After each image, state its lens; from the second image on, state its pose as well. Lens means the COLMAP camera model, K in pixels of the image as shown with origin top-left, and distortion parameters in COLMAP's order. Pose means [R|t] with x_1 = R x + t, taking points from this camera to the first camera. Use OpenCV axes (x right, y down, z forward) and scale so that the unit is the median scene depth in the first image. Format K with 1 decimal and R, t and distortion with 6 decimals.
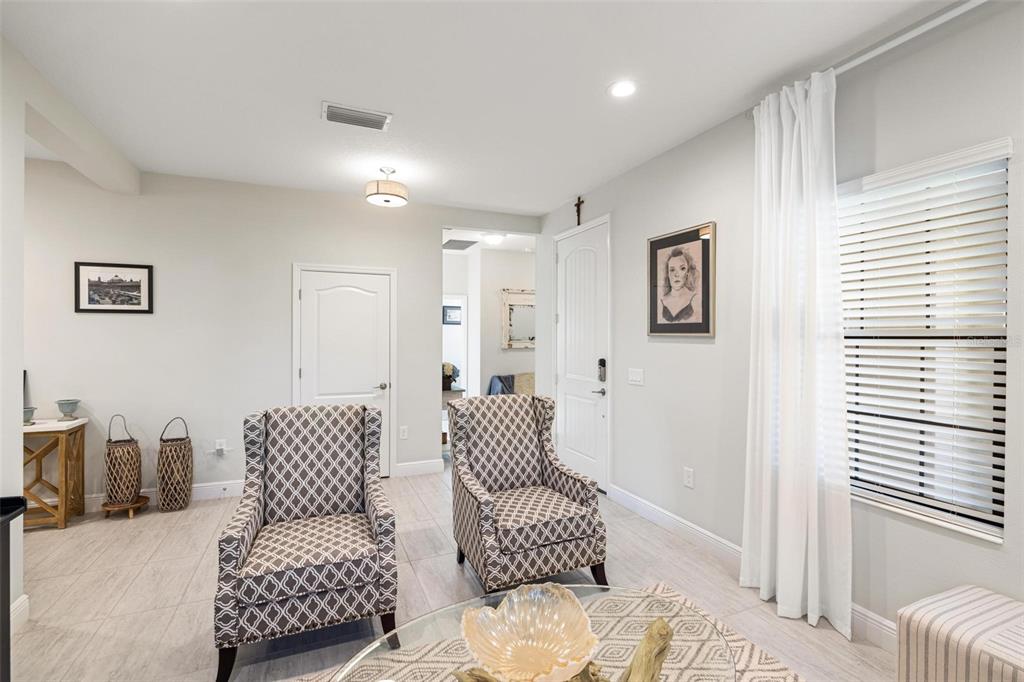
lens RADIAL K [[462.1, 0, 511.9], [0, 462.1, 337.3], [0, 0, 1]] dist [0.002135, 0.000214]
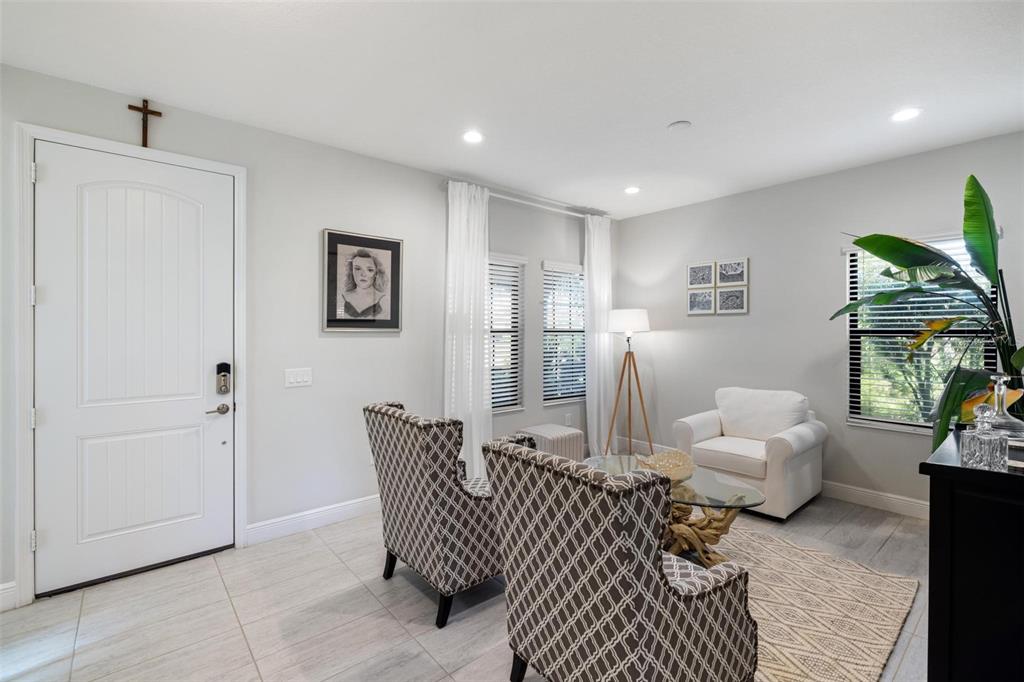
lens RADIAL K [[462.1, 0, 512.2], [0, 462.1, 336.1], [0, 0, 1]] dist [0.002135, 0.000214]
pose [[-0.299336, -0.014624, 0.954036, -0.777054], [0.002261, 0.999869, 0.016036, -0.006911], [-0.954145, 0.006957, -0.299264, 0.982154]]
